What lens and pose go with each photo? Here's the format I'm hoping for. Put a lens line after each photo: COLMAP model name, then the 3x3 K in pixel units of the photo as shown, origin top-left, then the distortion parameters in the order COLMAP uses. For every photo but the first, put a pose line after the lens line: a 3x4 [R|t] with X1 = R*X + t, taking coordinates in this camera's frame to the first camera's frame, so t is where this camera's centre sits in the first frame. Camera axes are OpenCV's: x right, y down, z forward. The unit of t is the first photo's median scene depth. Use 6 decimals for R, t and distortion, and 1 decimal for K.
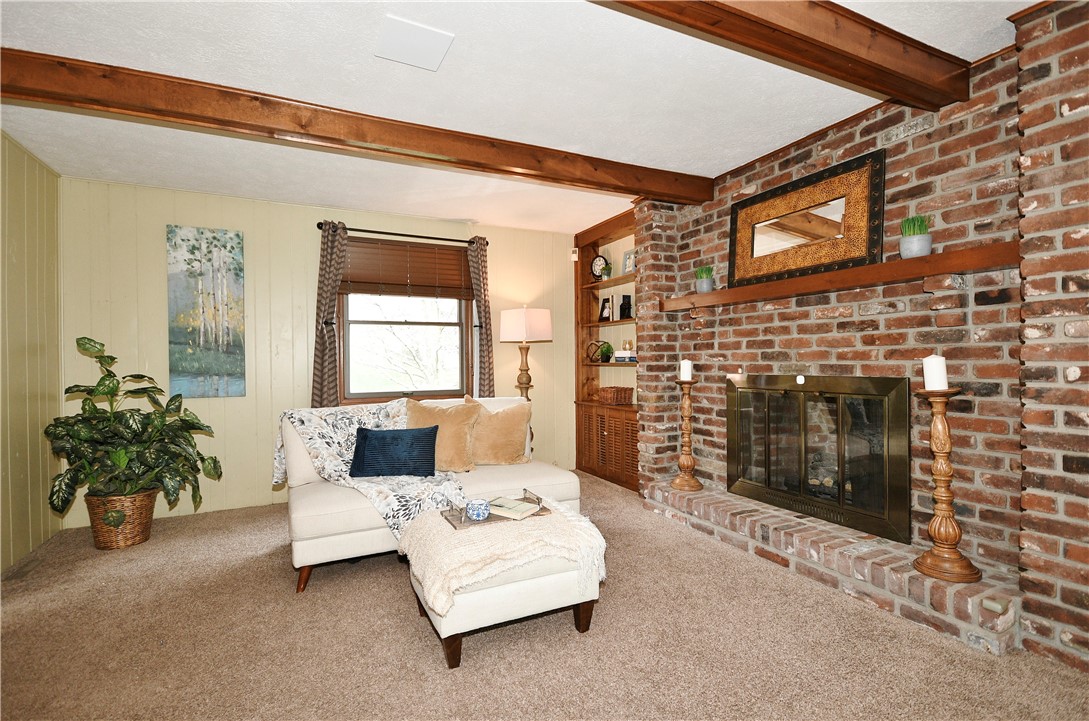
lens RADIAL K [[519.5, 0, 544.5], [0, 519.5, 360.5], [0, 0, 1]] dist [0.009524, -0.000506]
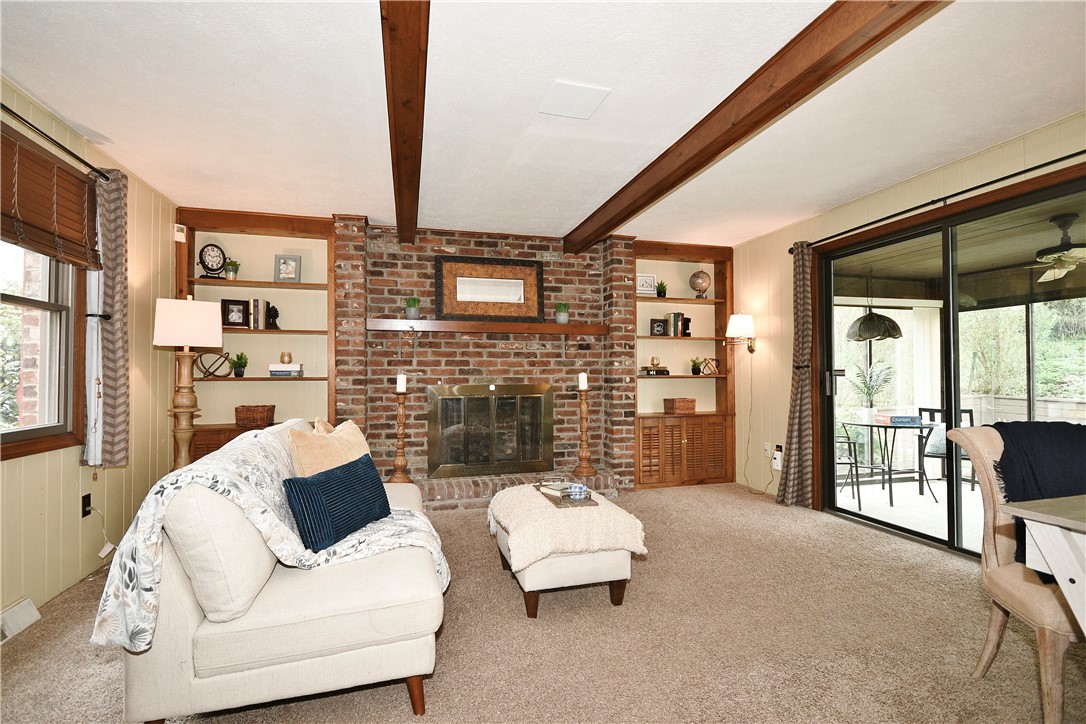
lens RADIAL K [[475.1, 0, 543.0], [0, 475.1, 362.0], [0, 0, 1]] dist [0.001136, 0.000163]
pose [[0.172433, 0.034920, 0.984402, -0.761449], [0.001479, 0.999361, -0.035710, 0.010790], [-0.985020, 0.007613, 0.172271, 0.535211]]
